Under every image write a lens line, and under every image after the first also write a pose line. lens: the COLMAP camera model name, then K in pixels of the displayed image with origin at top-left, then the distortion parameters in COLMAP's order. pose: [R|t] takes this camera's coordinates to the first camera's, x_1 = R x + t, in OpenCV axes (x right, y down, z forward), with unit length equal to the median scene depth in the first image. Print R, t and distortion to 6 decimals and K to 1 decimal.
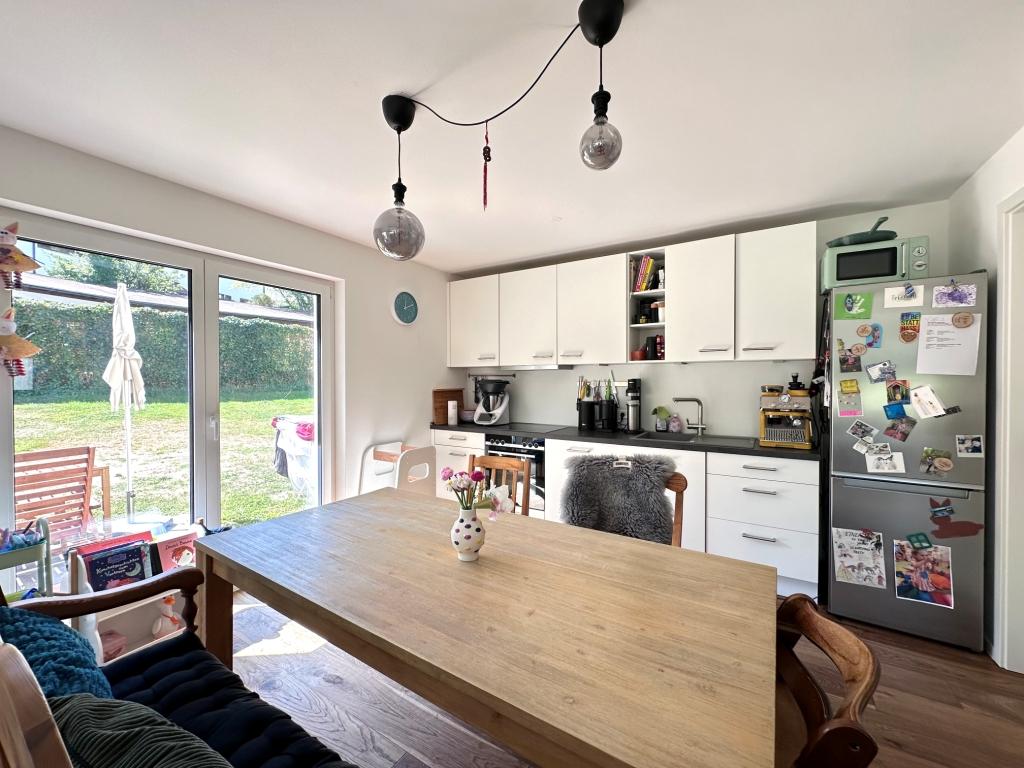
lens RADIAL K [[408.2, 0, 511.7], [0, 408.2, 383.2], [0, 0, 1]] dist [-0.001843, -0.000006]
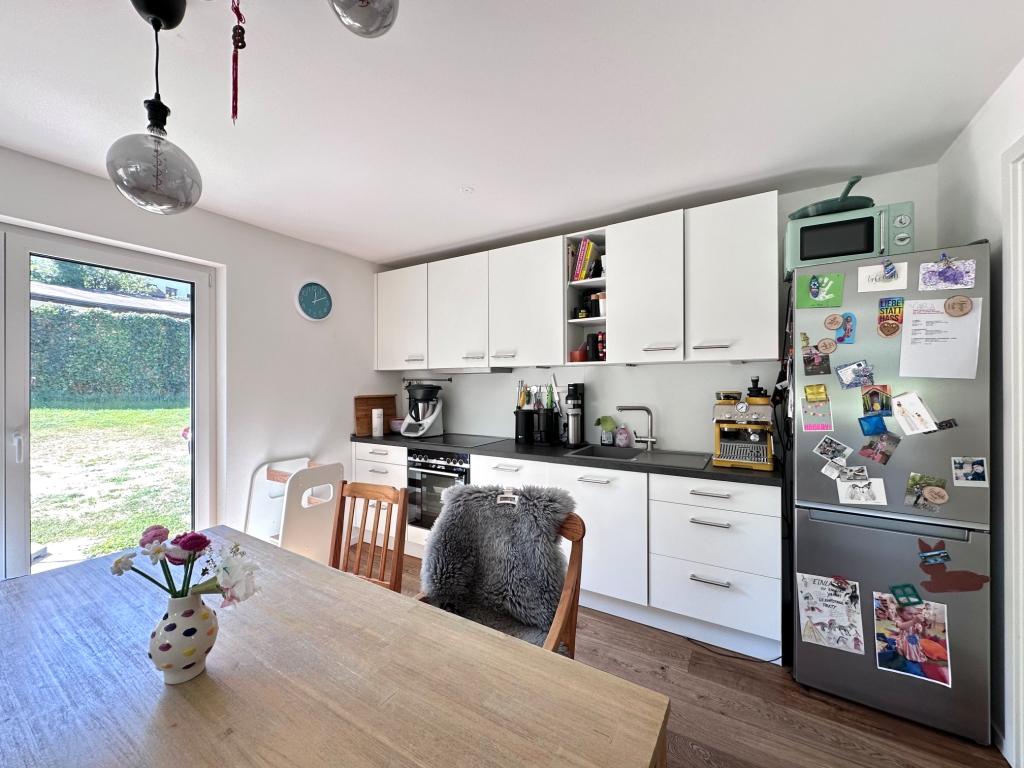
lens RADIAL K [[408.2, 0, 511.3], [0, 408.2, 383.0], [0, 0, 1]] dist [-0.001843, -0.000006]
pose [[0.999878, -0.000959, 0.015613, 0.211828], [0.001138, 0.999934, -0.011454, -0.002924], [-0.015601, 0.011470, 0.999813, 0.206700]]
